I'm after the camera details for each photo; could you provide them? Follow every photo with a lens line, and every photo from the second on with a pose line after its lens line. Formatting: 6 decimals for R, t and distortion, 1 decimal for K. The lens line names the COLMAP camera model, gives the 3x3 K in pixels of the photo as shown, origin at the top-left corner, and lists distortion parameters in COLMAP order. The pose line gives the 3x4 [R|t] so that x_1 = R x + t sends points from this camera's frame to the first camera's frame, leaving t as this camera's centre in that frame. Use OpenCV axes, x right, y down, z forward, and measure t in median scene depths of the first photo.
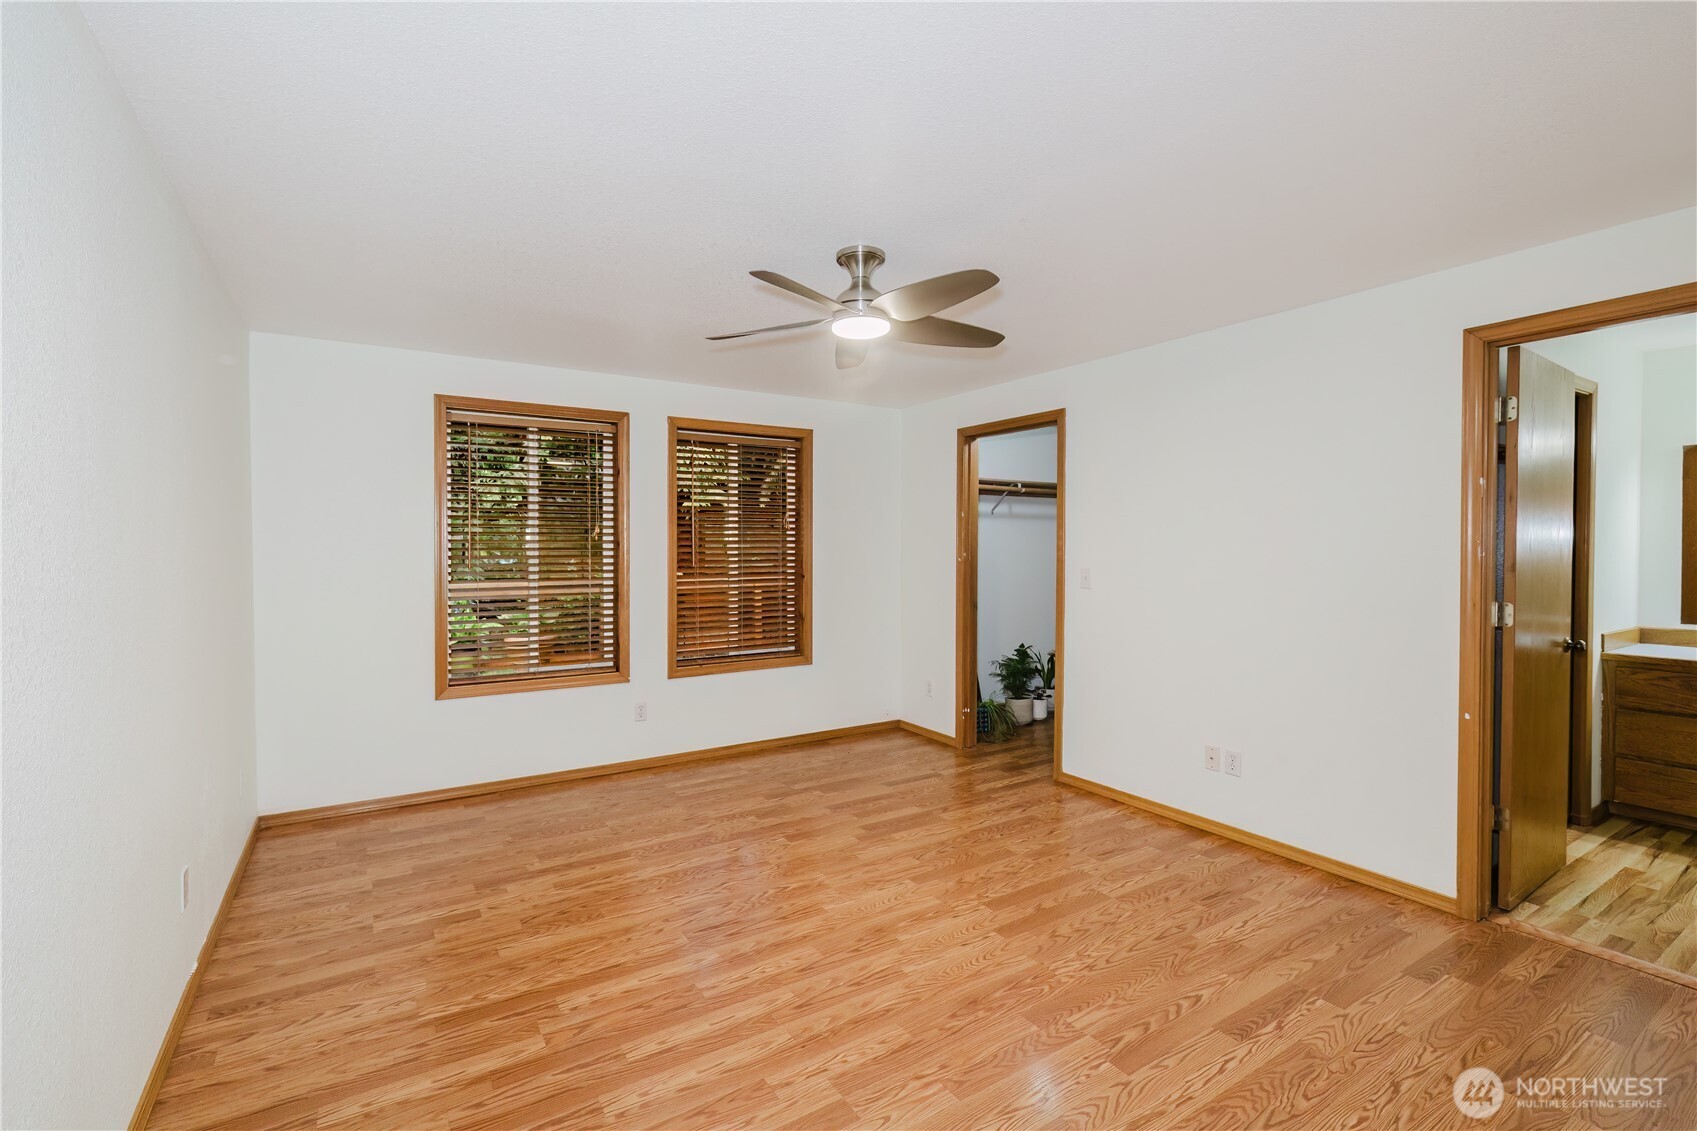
lens RADIAL K [[732.9, 0, 818.4], [0, 732.9, 545.6], [0, 0, 1]] dist [-0.000266, -0.000312]
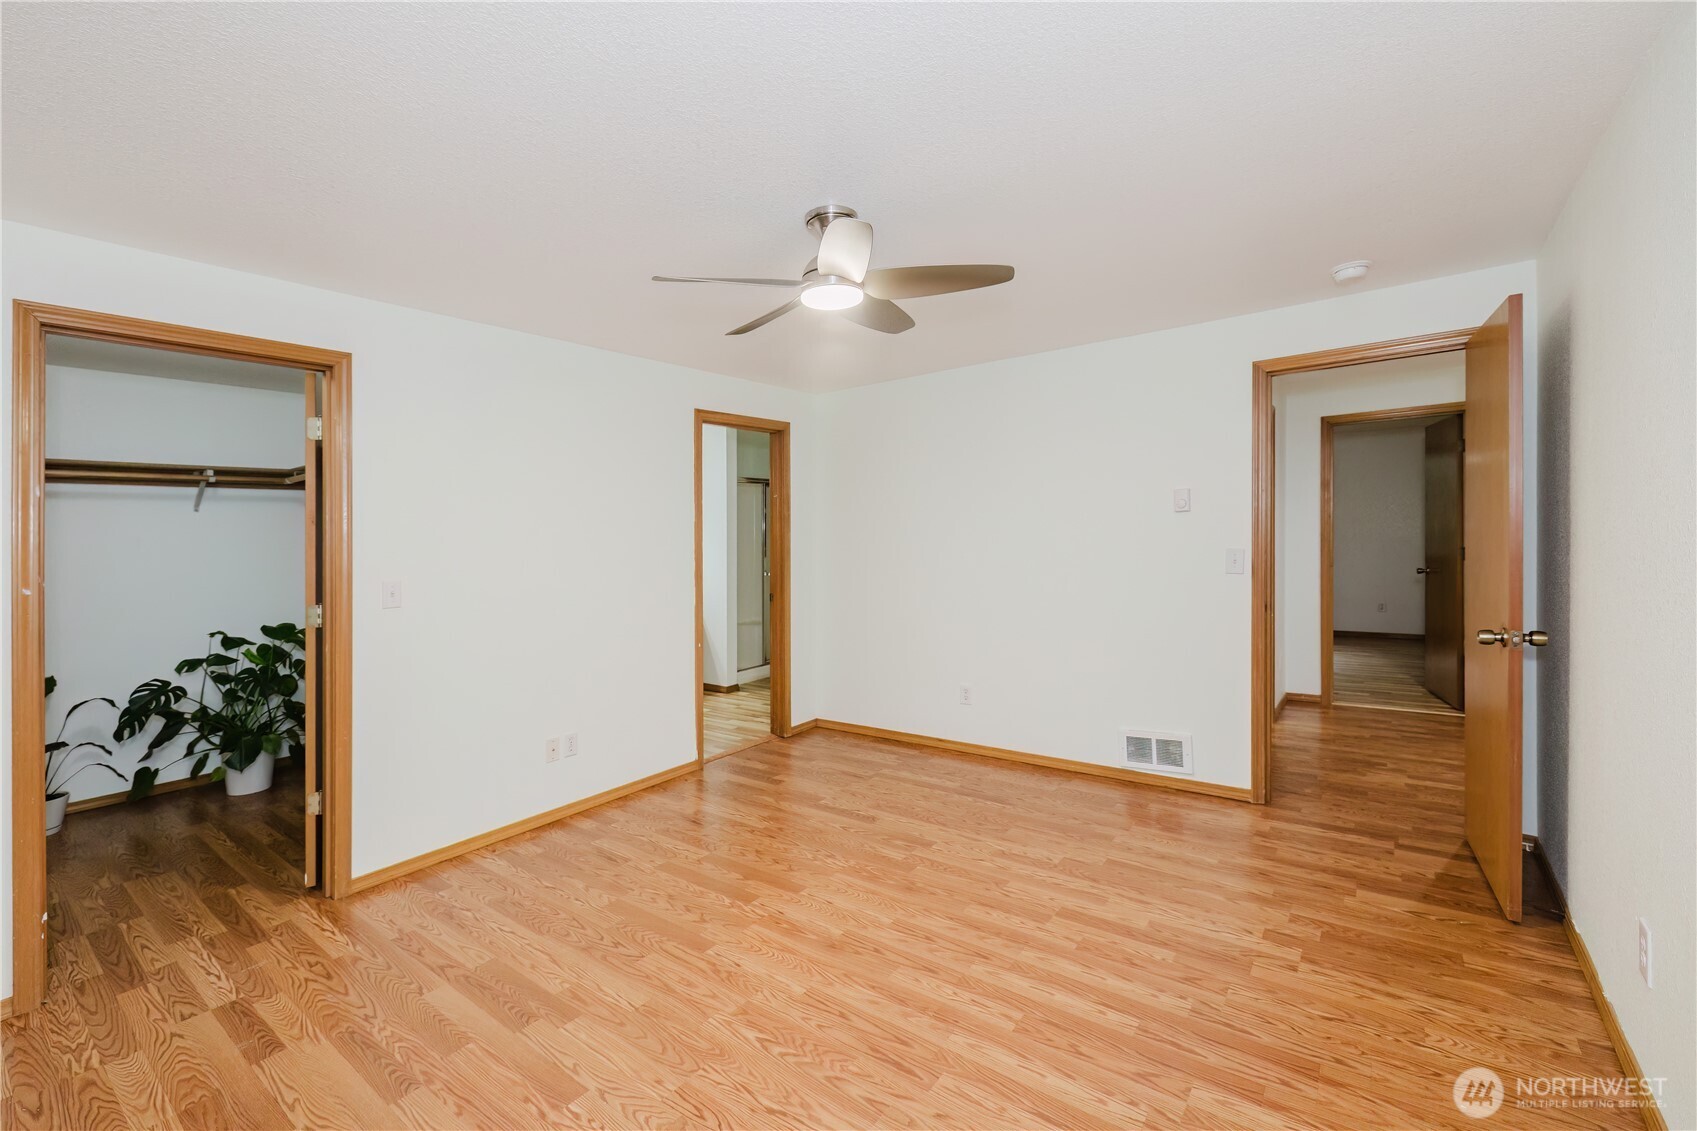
lens RADIAL K [[732.9, 0, 848.4], [0, 732.9, 513.3], [0, 0, 1]] dist [-0.000266, -0.000312]
pose [[-0.365701, 0.042024, 0.929783, -0.848003], [0.031093, 0.998974, -0.032921, -0.007775], [-0.930213, 0.016871, -0.366632, 1.336588]]
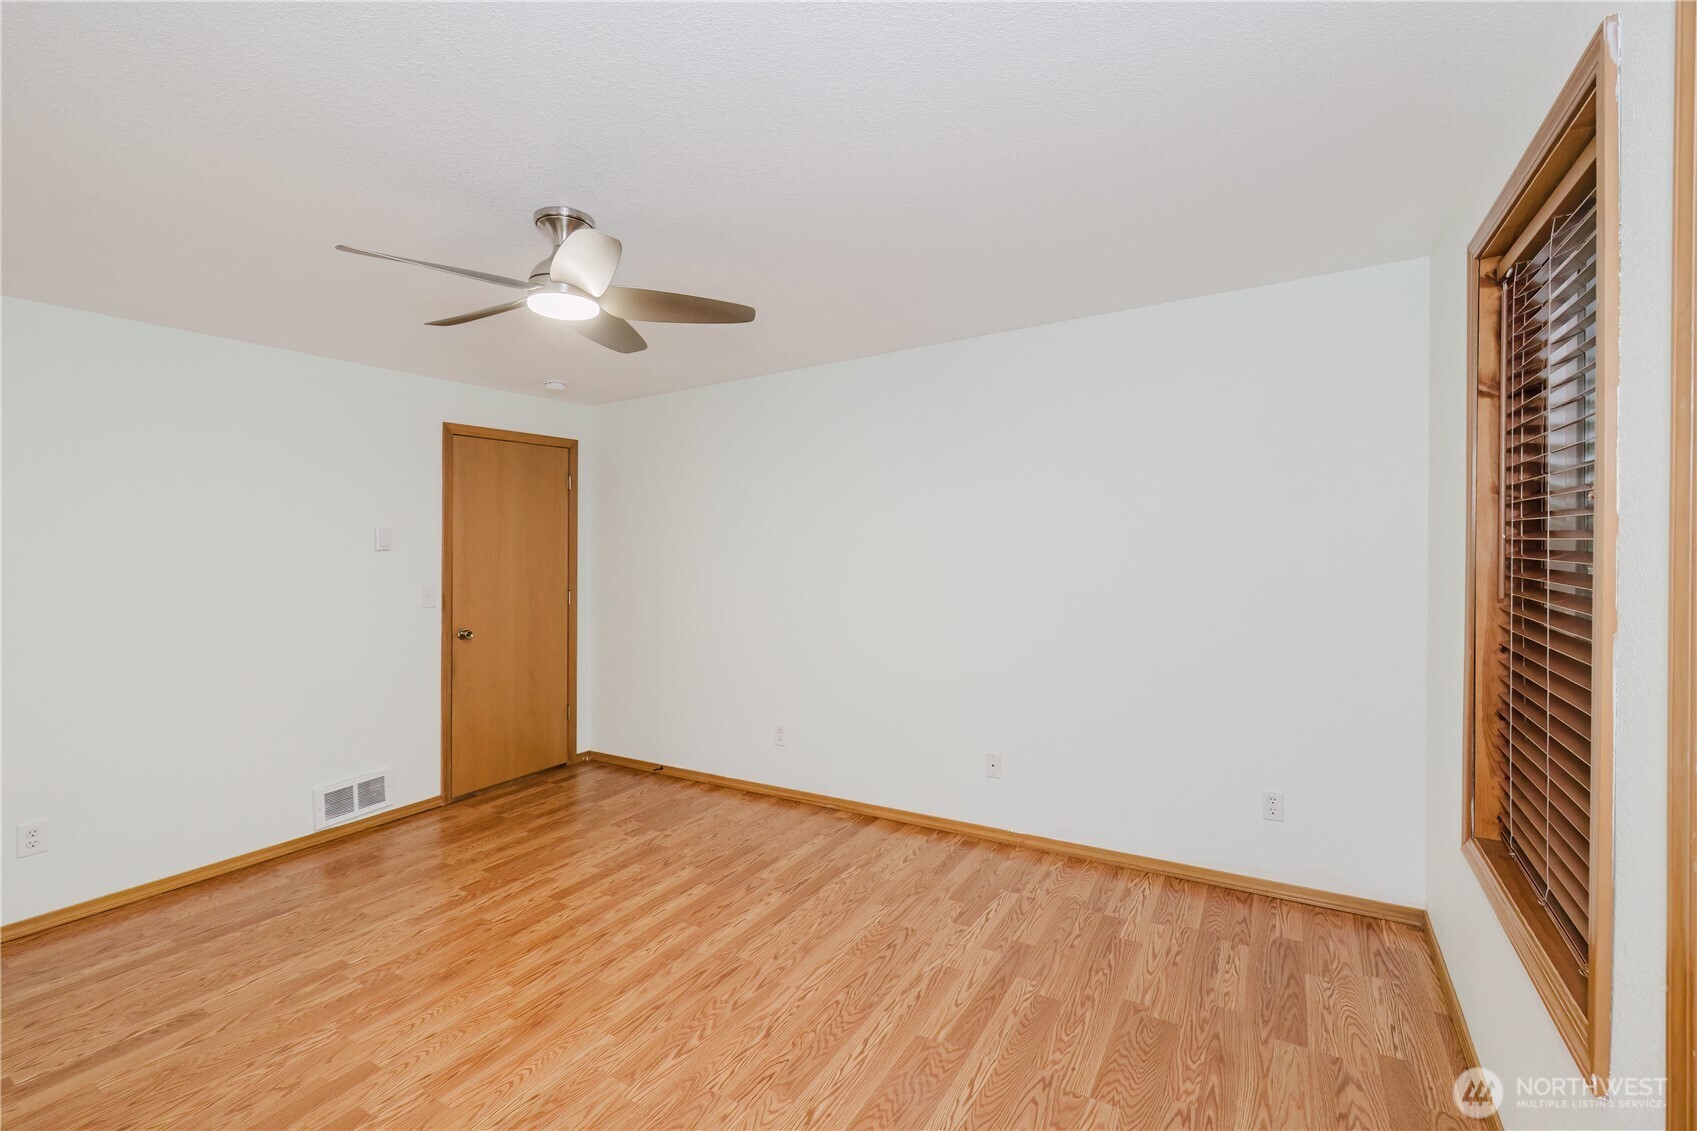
lens RADIAL K [[732.9, 0, 838.6], [0, 732.9, 560.2], [0, 0, 1]] dist [-0.000266, -0.000312]
pose [[-0.888101, 0.027392, -0.458830, 0.148974], [0.022053, 0.999612, 0.016992, -0.024550], [0.459118, 0.004972, -0.888361, 1.943769]]
